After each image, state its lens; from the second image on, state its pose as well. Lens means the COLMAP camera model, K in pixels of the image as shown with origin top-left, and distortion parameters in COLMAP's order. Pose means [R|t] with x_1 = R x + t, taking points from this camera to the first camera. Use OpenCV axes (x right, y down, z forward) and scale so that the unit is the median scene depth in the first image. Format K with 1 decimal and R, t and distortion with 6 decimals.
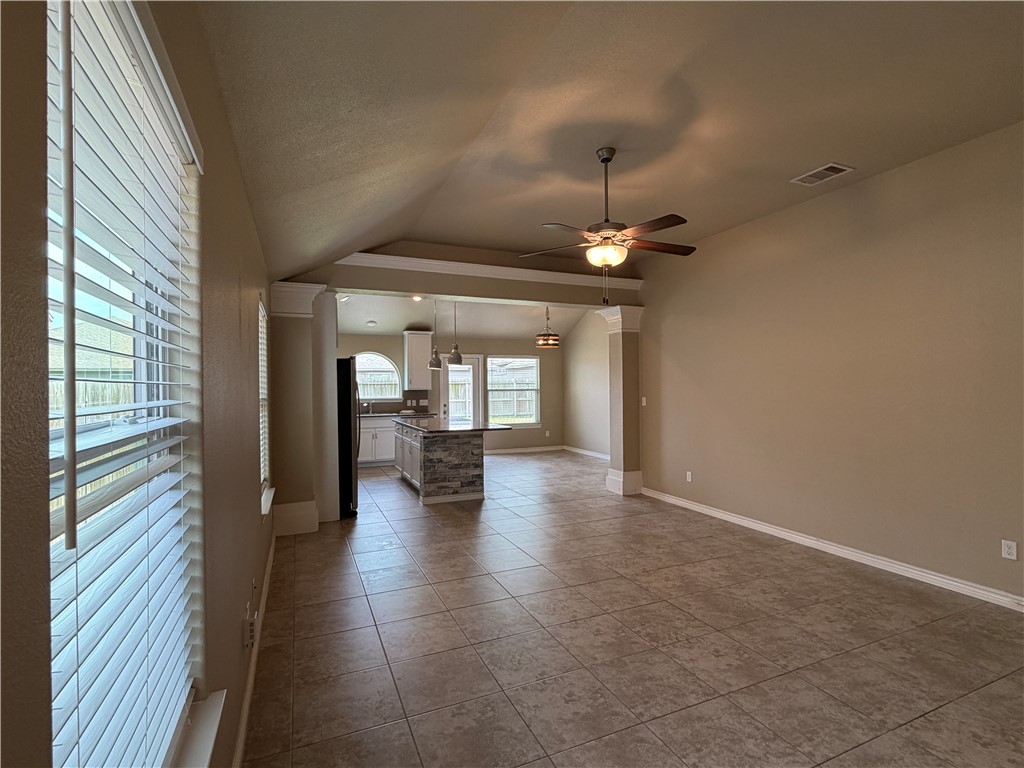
lens RADIAL K [[489.9, 0, 509.7], [0, 489.9, 388.7], [0, 0, 1]] dist [-0.002741, -0.000193]
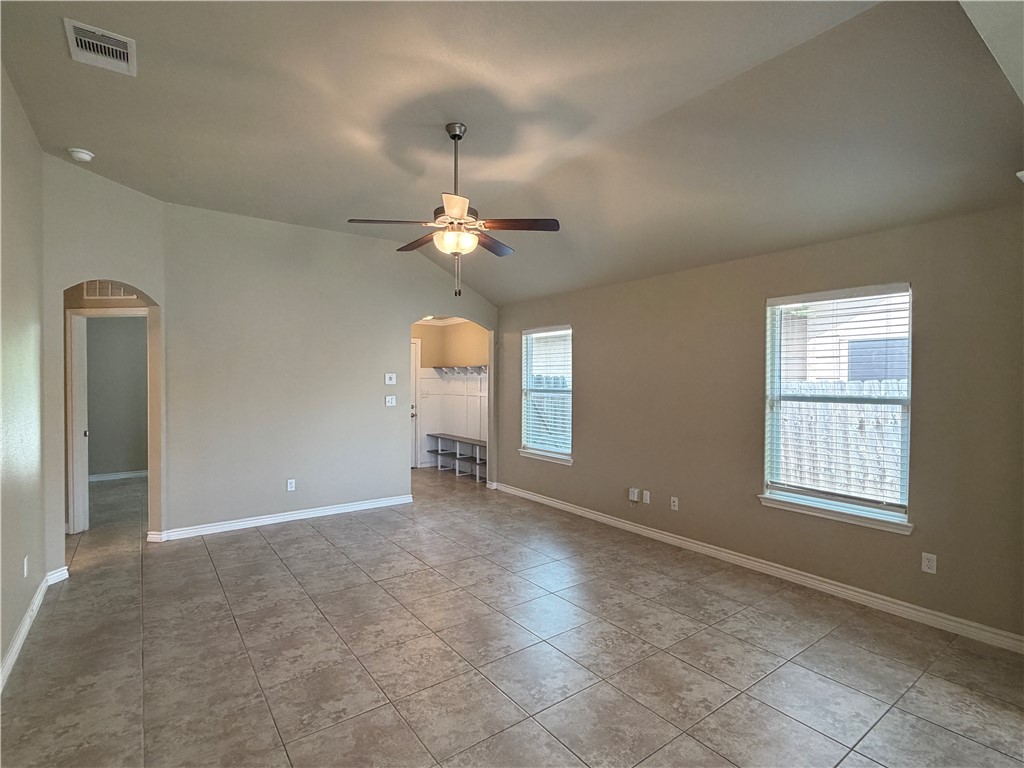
lens RADIAL K [[504.5, 0, 514.9], [0, 504.5, 386.8], [0, 0, 1]] dist [-0.005345, 0.002763]
pose [[-0.973664, 0.009531, -0.227788, 0.167968], [0.004401, 0.999725, 0.023018, -0.013238], [0.227945, 0.021409, -0.973439, 1.057574]]
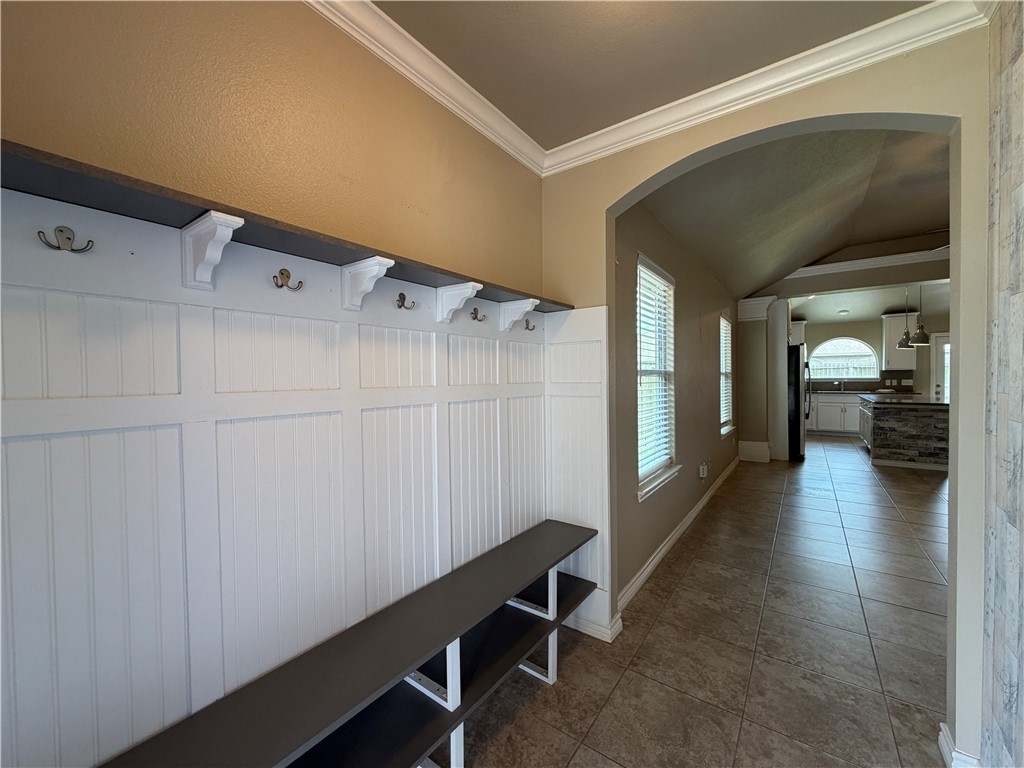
lens RADIAL K [[411.6, 0, 508.7], [0, 411.6, 384.9], [0, 0, 1]] dist [0.000535, 0.000108]
pose [[0.511513, 0.017187, -0.859104, 0.213374], [0.002611, 0.999764, 0.021556, 0.019743], [0.859272, -0.013269, 0.511347, -0.243431]]
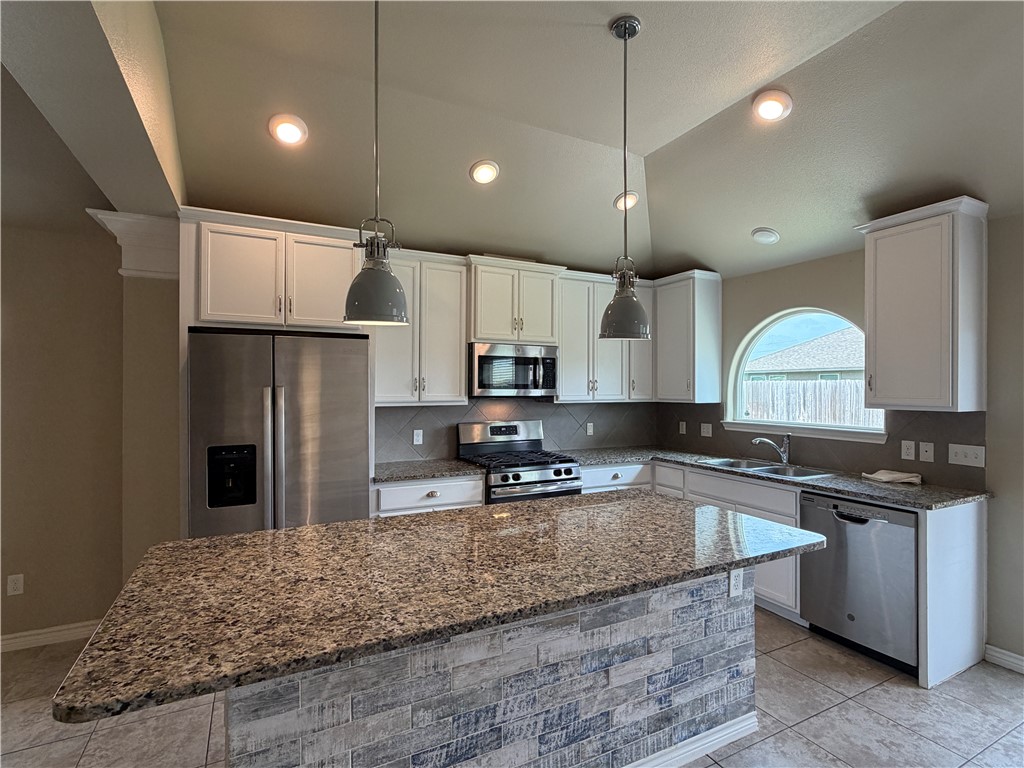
lens RADIAL K [[504.5, 0, 506.2], [0, 504.5, 387.3], [0, 0, 1]] dist [-0.005345, 0.002763]
pose [[0.057722, 0.007588, -0.998304, 0.157459], [-0.007849, 0.999944, 0.007146, -0.017590], [0.998302, 0.007423, 0.057778, 1.101659]]
